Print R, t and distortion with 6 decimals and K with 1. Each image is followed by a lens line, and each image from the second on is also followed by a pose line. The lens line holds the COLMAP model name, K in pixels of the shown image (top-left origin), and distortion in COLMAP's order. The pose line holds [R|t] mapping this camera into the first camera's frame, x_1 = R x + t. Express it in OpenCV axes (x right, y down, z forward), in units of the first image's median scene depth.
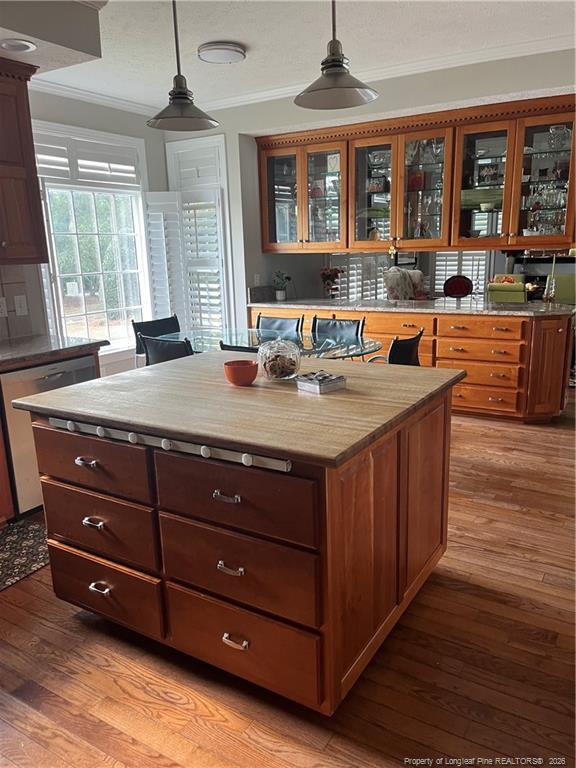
lens RADIAL K [[584.8, 0, 287.2], [0, 584.8, 385.9], [0, 0, 1]] dist [0.046098, -0.071425]
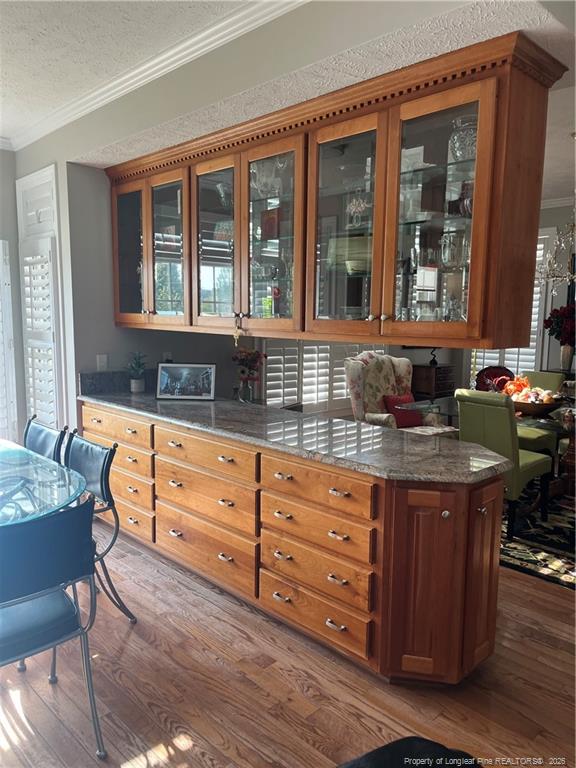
lens RADIAL K [[584.8, 0, 289.8], [0, 584.8, 384.5], [0, 0, 1]] dist [0.046098, -0.071425]
pose [[0.972178, 0.067657, -0.224261, 0.403689], [-0.092754, 0.990314, -0.103323, -0.125568], [0.215098, 0.121249, 0.969036, 0.446900]]
